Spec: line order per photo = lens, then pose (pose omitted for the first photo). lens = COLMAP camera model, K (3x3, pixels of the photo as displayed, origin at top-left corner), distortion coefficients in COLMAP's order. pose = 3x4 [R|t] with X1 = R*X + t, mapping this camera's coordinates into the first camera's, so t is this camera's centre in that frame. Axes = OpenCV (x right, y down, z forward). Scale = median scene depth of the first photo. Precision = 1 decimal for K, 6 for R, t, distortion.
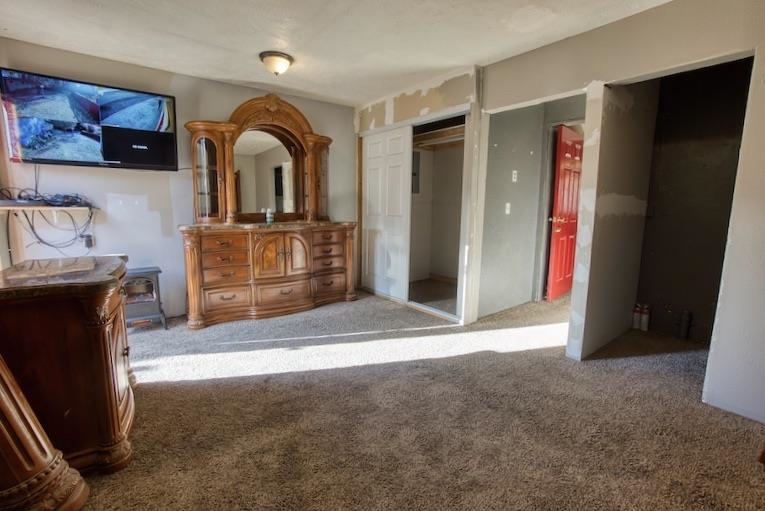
lens RADIAL K [[344.6, 0, 382.0], [0, 344.6, 252.2], [0, 0, 1]] dist [-0.005663, -0.000133]
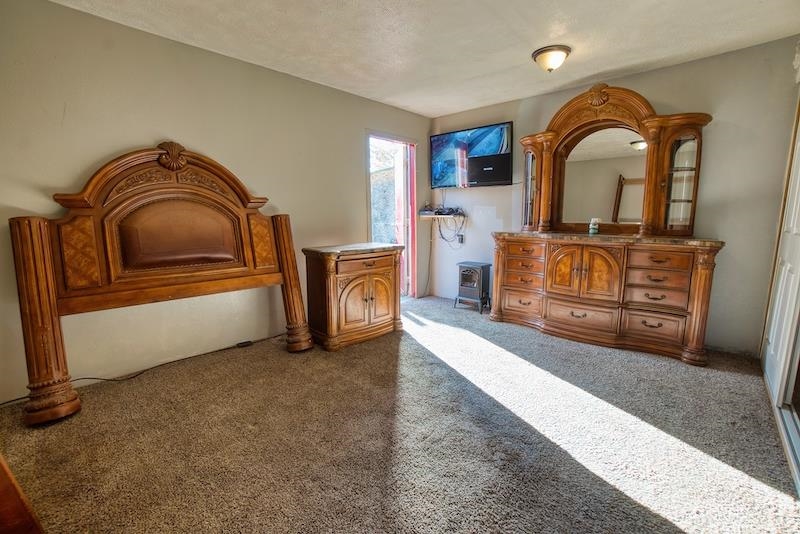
lens RADIAL K [[349.3, 0, 399.0], [0, 349.3, 266.6], [0, 0, 1]] dist [-0.044520, 0.011932]
pose [[0.197125, 0.137538, -0.970683, 0.500695], [-0.133062, 0.984702, 0.112502, -0.045190], [0.971306, 0.106984, 0.212410, 0.409741]]
